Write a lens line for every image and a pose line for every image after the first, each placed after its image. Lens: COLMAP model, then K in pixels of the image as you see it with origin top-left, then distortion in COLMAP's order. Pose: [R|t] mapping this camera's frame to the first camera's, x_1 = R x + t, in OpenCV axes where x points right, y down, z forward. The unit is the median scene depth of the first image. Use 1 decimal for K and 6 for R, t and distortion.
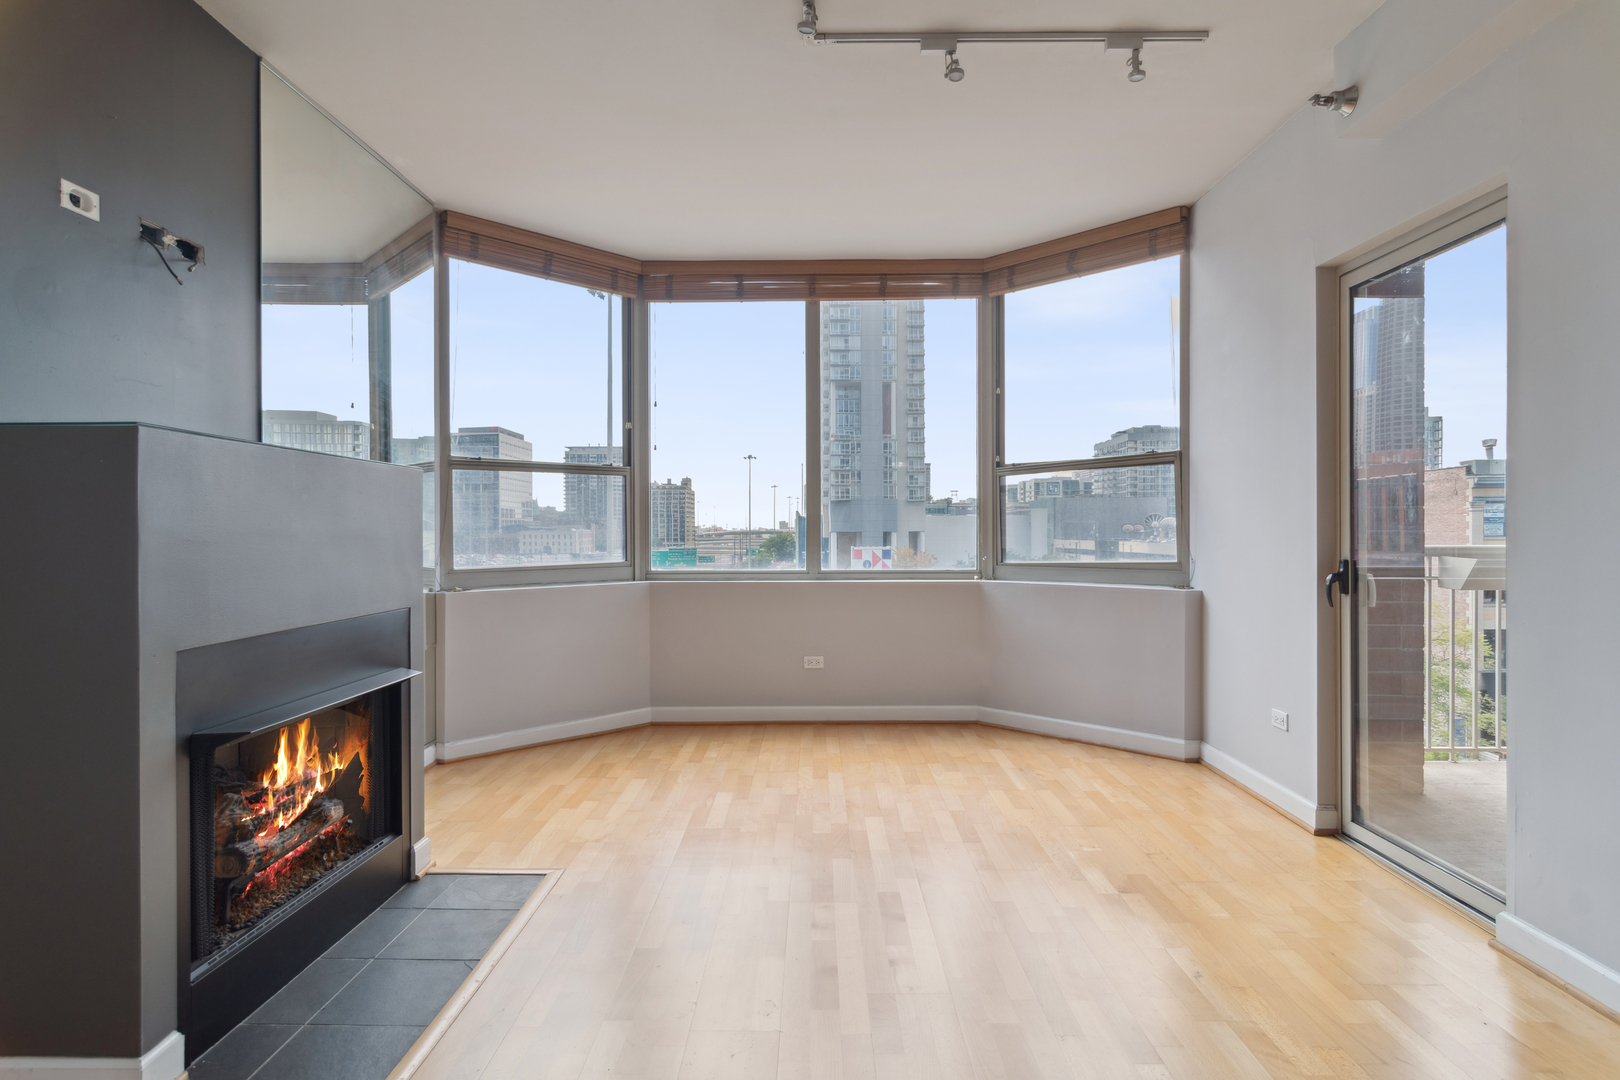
lens RADIAL K [[862.1, 0, 799.5], [0, 862.1, 533.0], [0, 0, 1]] dist [-0.006545, 0.004783]
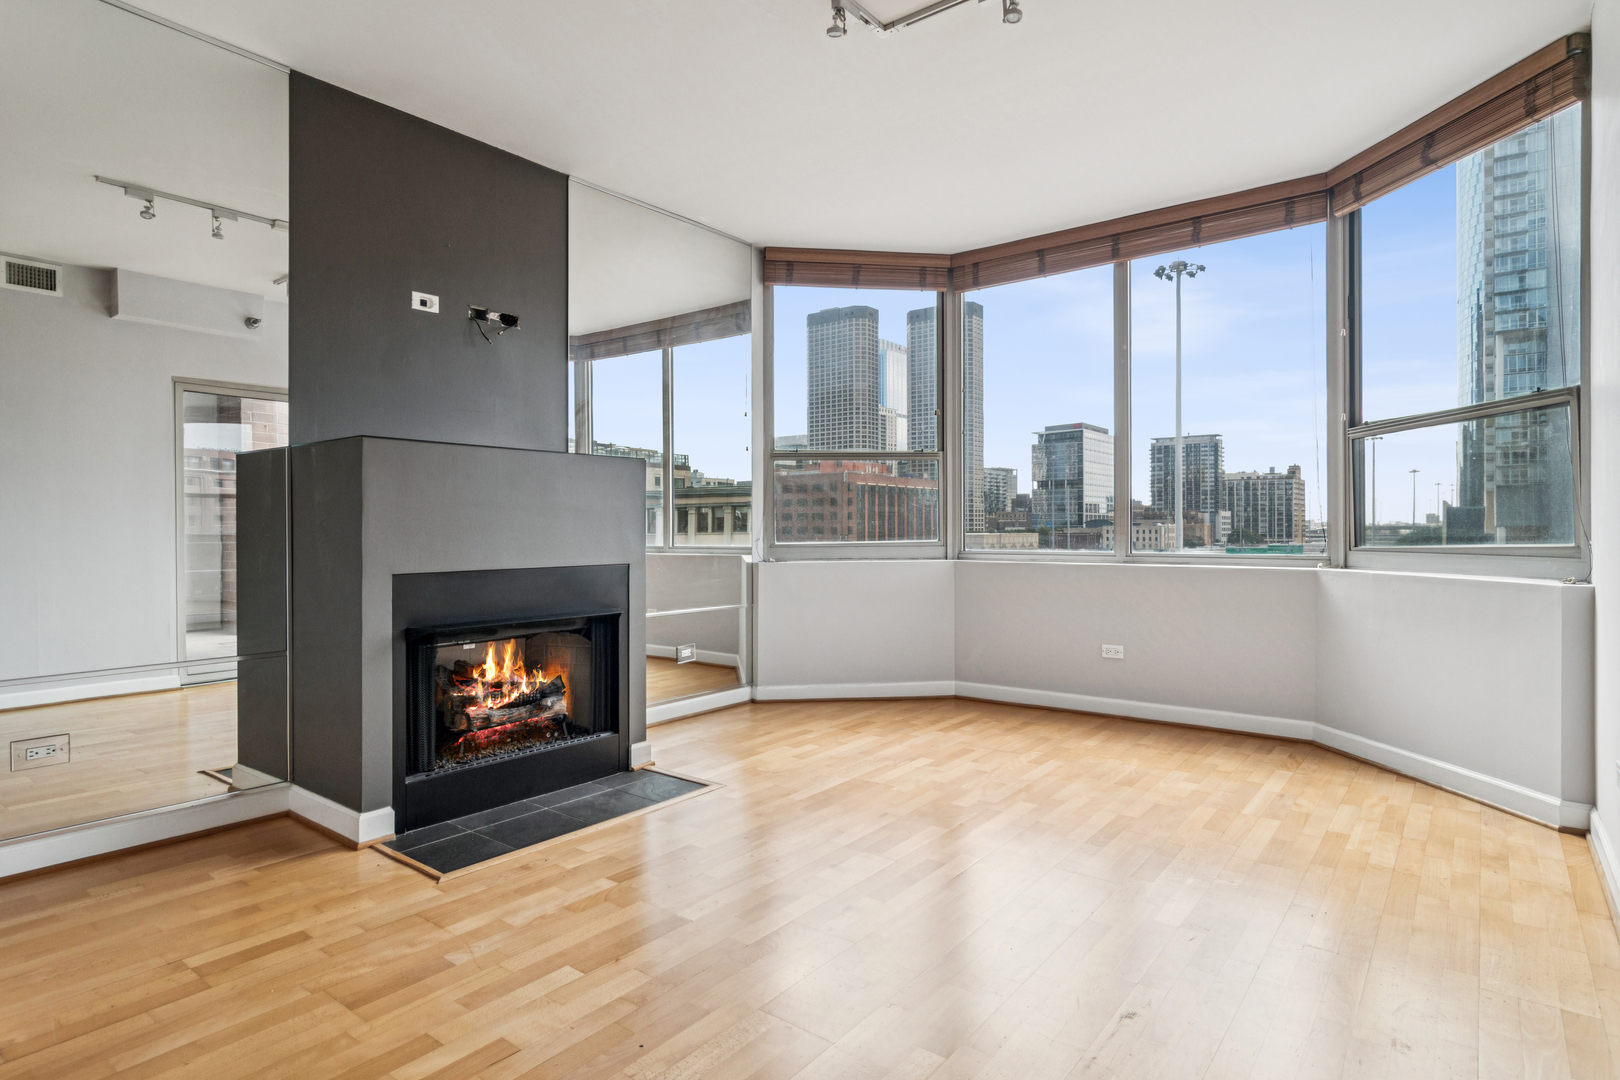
lens RADIAL K [[862.1, 0, 808.1], [0, 862.1, 524.7], [0, 0, 1]] dist [-0.006545, 0.004783]
pose [[0.797135, -0.001568, -0.603799, 0.309068], [-0.000818, 0.999993, -0.003677, 0.016665], [0.603801, 0.003425, 0.797128, 0.060037]]
